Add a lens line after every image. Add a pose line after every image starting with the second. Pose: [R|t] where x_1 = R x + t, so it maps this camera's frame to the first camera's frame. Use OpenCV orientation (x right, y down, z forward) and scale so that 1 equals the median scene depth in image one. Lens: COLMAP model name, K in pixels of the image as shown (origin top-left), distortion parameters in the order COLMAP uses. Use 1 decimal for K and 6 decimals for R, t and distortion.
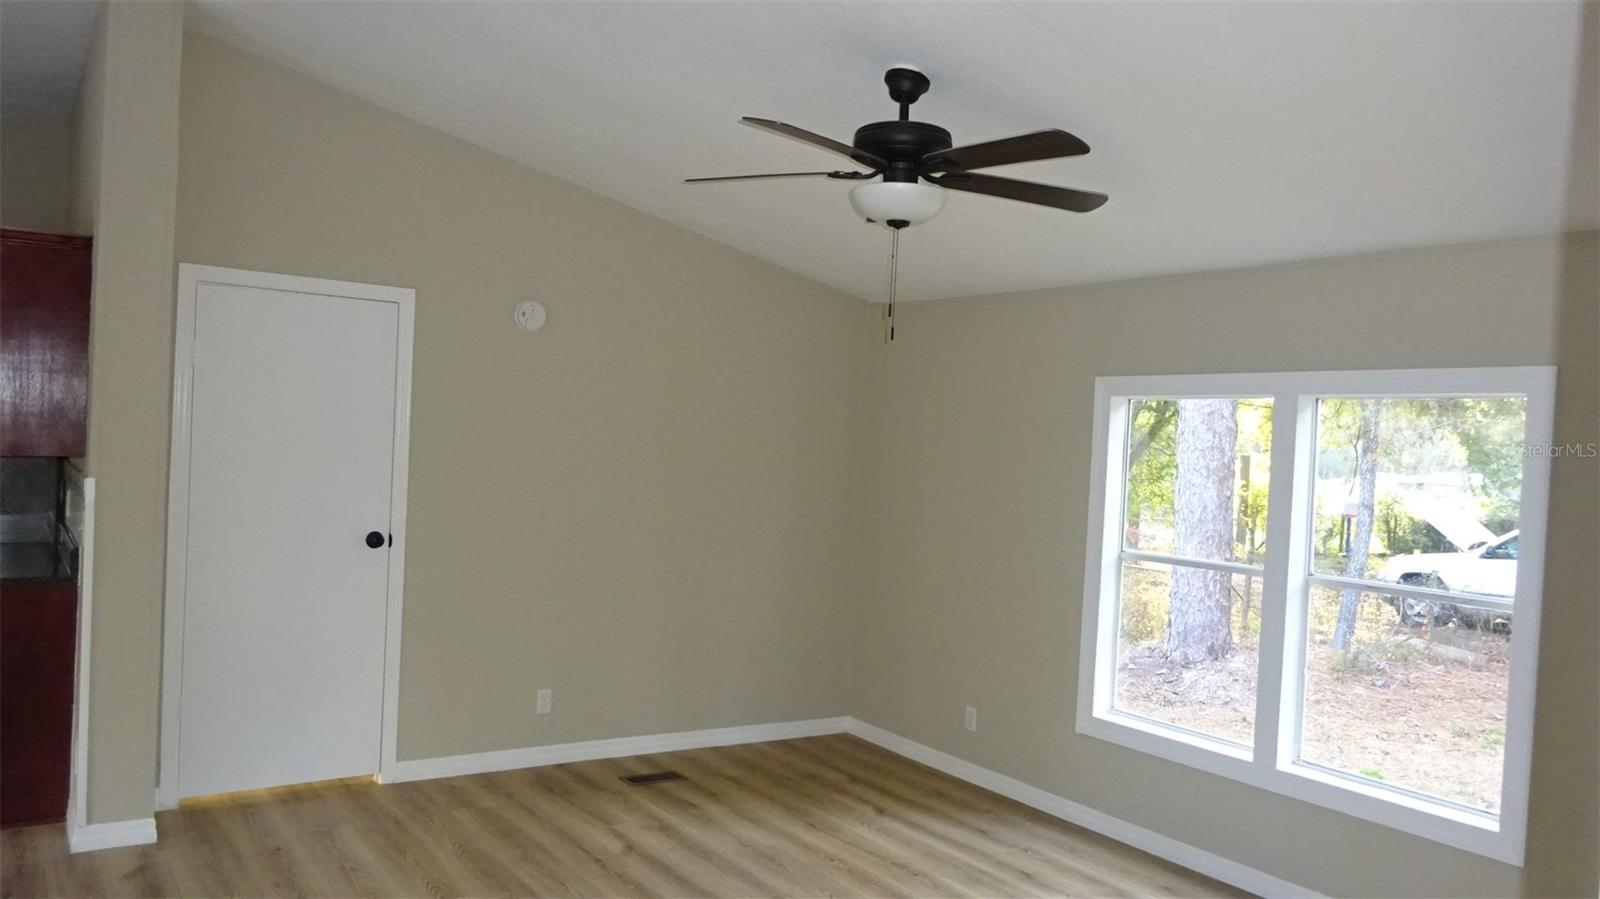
lens RADIAL K [[1187.5, 0, 793.7], [0, 1187.5, 454.2], [0, 0, 1]] dist [0.000029, 0.019801]
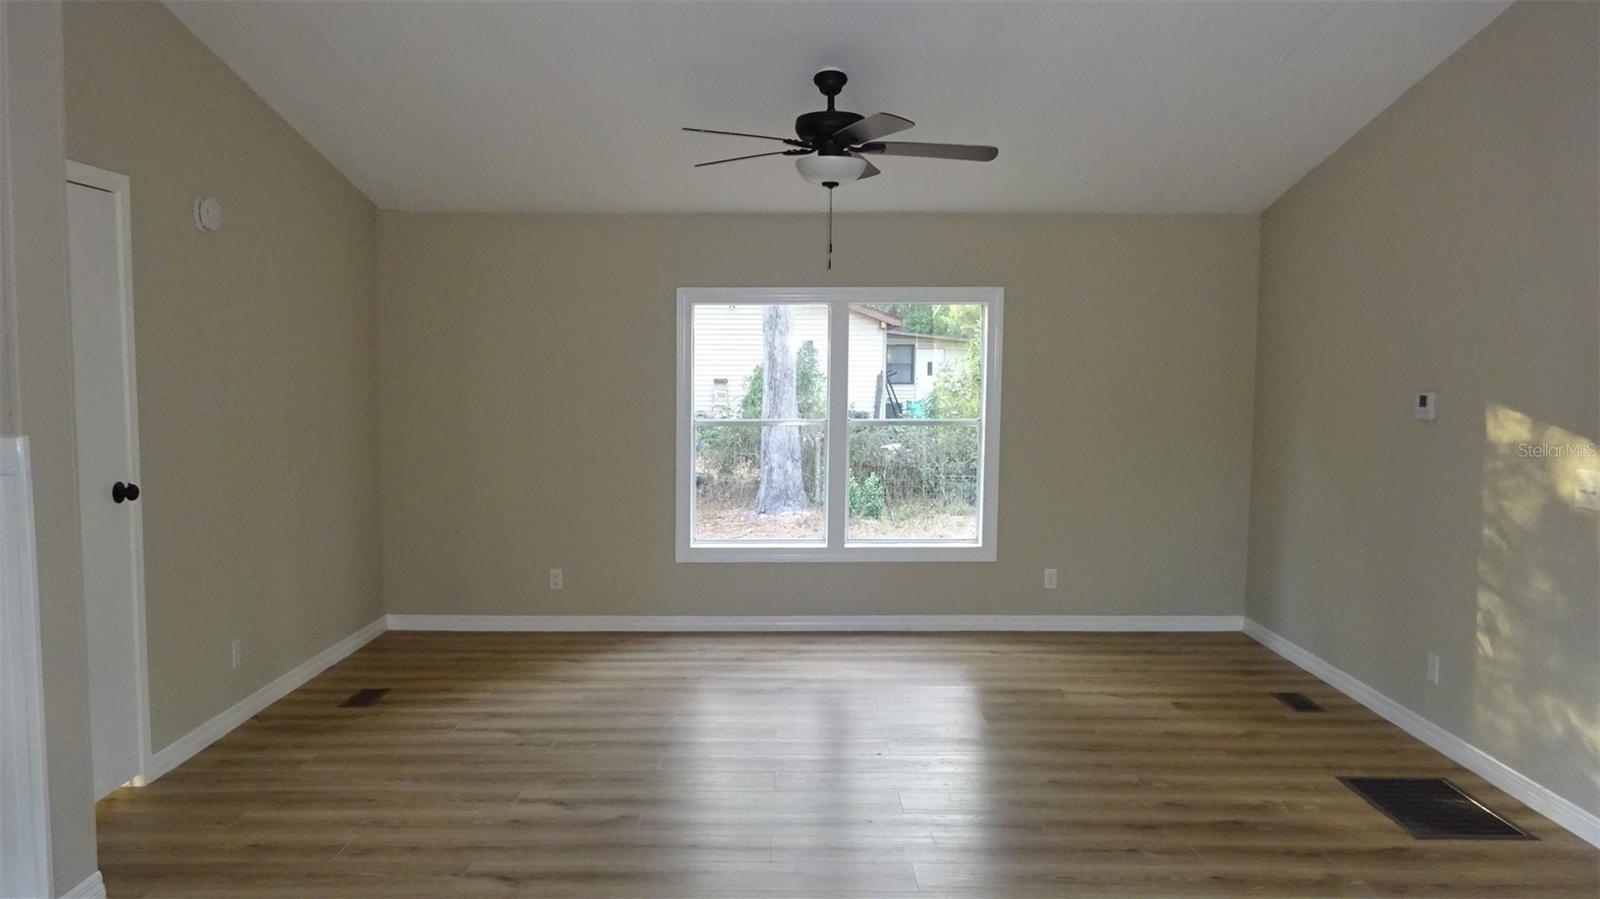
lens RADIAL K [[1187.5, 0, 809.4], [0, 1187.5, 449.6], [0, 0, 1]] dist [0.000029, 0.019801]
pose [[0.551081, -0.112395, 0.826848, -0.760456], [0.035330, 0.993141, 0.111453, -0.029701], [-0.833703, -0.032207, 0.551273, 0.170469]]
